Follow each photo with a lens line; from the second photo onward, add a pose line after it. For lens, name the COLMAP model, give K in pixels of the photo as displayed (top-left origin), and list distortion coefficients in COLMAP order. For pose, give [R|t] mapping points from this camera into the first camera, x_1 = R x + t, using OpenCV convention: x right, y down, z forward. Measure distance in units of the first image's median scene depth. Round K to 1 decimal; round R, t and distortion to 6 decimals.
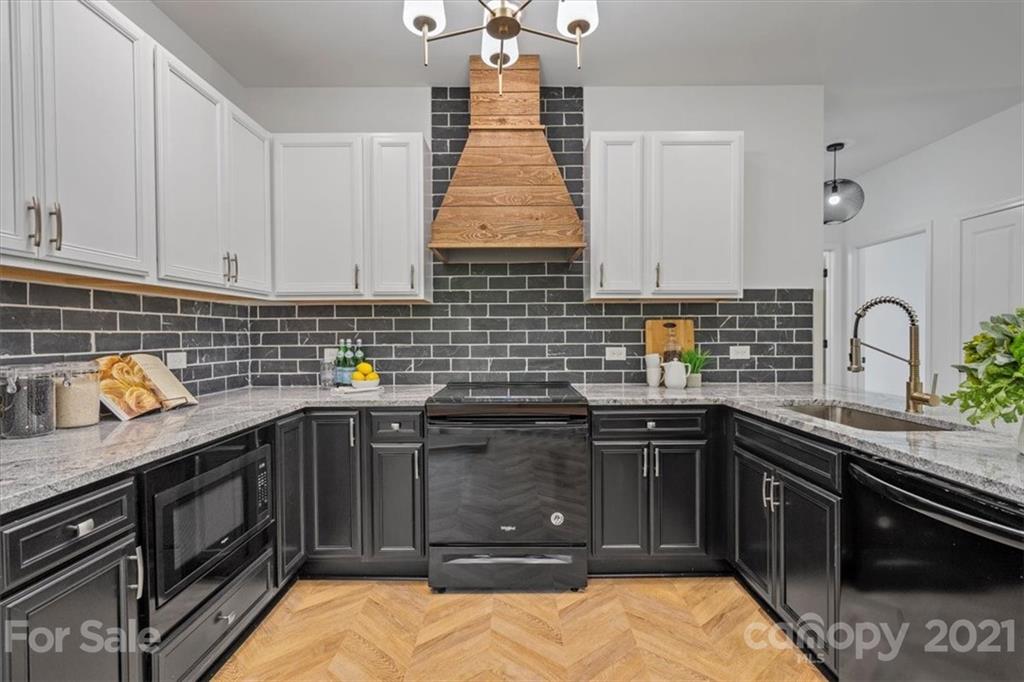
lens RADIAL K [[463.4, 0, 511.9], [0, 463.4, 341.7], [0, 0, 1]] dist [-0.003230, -0.000449]
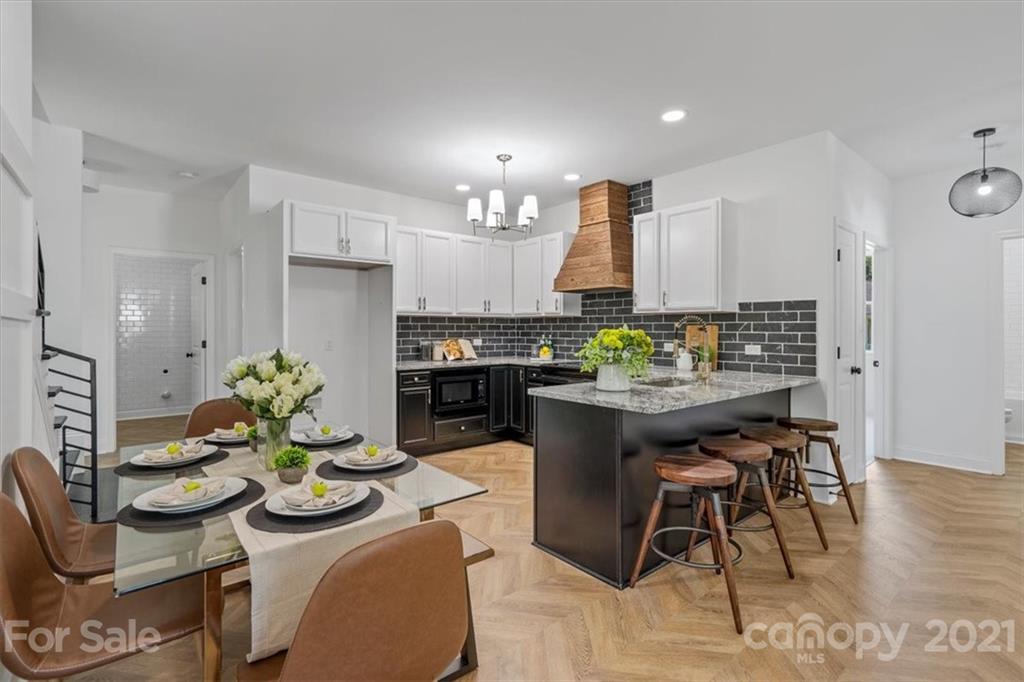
lens RADIAL K [[463.4, 0, 511.5], [0, 463.4, 333.7], [0, 0, 1]] dist [-0.003230, -0.000449]
pose [[0.635817, 0.014459, -0.771705, 1.080792], [-0.019102, 0.999813, 0.002994, -0.013976], [0.771604, 0.012837, 0.635974, -0.382231]]
